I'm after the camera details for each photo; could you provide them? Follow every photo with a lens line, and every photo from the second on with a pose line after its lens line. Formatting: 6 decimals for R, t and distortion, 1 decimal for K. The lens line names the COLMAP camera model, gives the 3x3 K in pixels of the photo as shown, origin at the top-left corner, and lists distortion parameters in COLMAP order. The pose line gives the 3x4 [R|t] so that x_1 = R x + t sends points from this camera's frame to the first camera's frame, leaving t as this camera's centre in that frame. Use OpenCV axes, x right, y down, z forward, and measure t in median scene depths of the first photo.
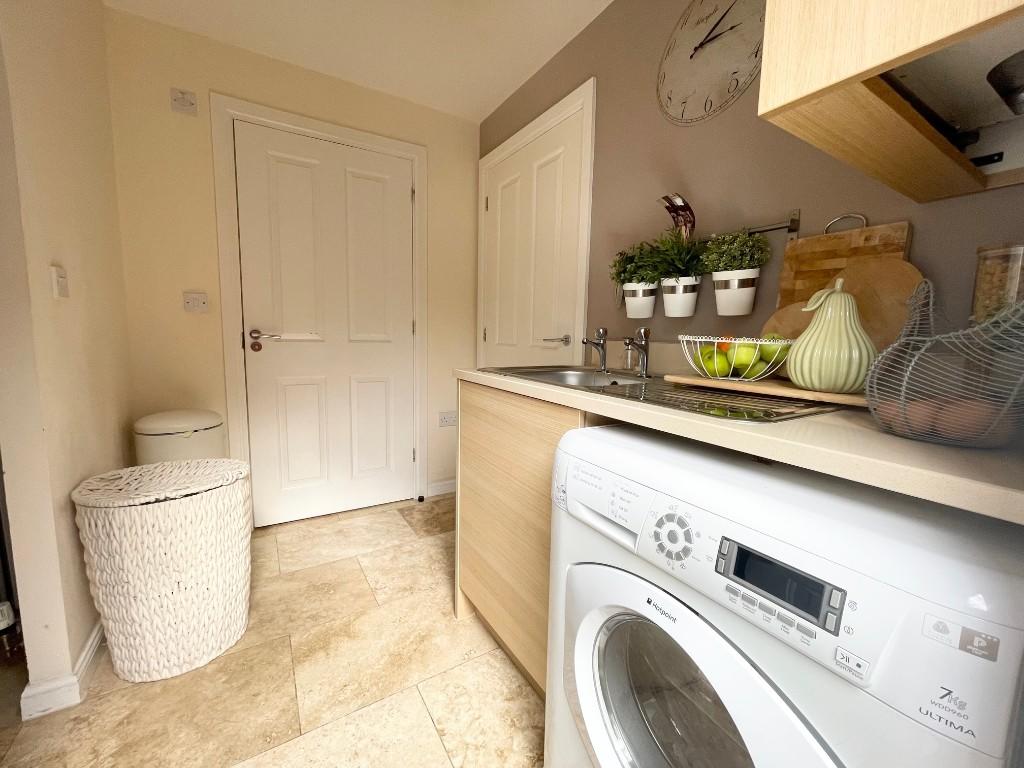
lens RADIAL K [[413.7, 0, 509.1], [0, 413.7, 378.3], [0, 0, 1]] dist [-0.004268, 0.000675]
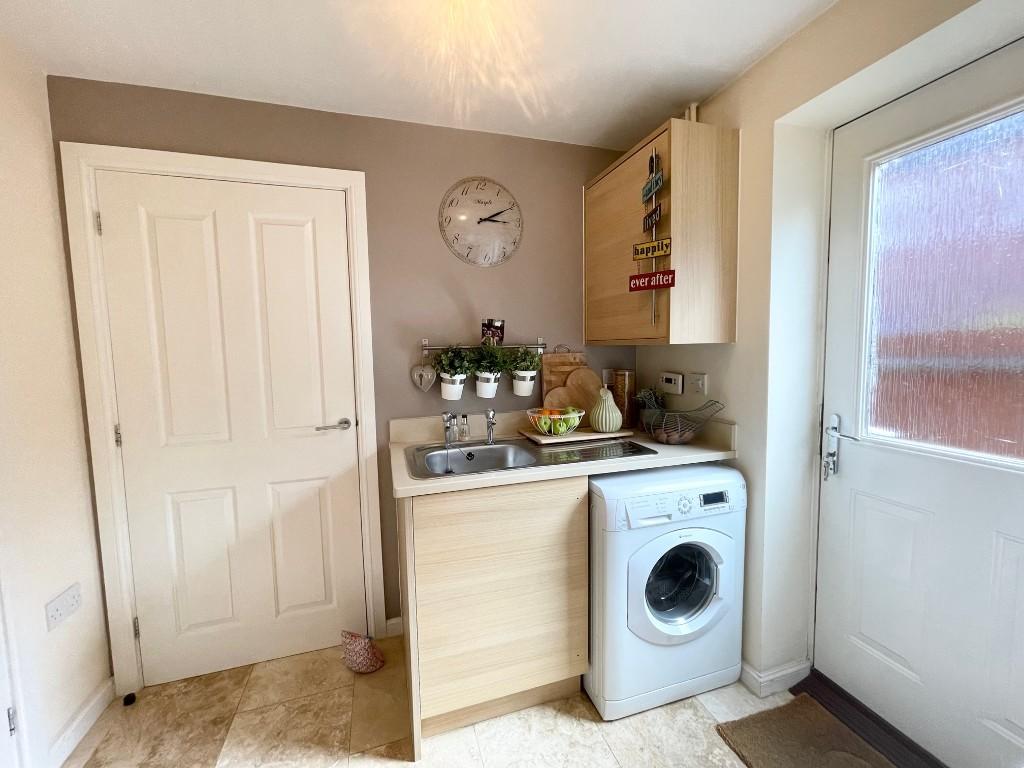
lens RADIAL K [[413.7, 0, 511.5], [0, 413.7, 380.0], [0, 0, 1]] dist [-0.004268, 0.000675]
pose [[0.241822, -0.099800, 0.965175, -1.091595], [0.130665, 0.988986, 0.069524, -0.340558], [-0.961483, 0.109302, 0.252199, 0.628001]]
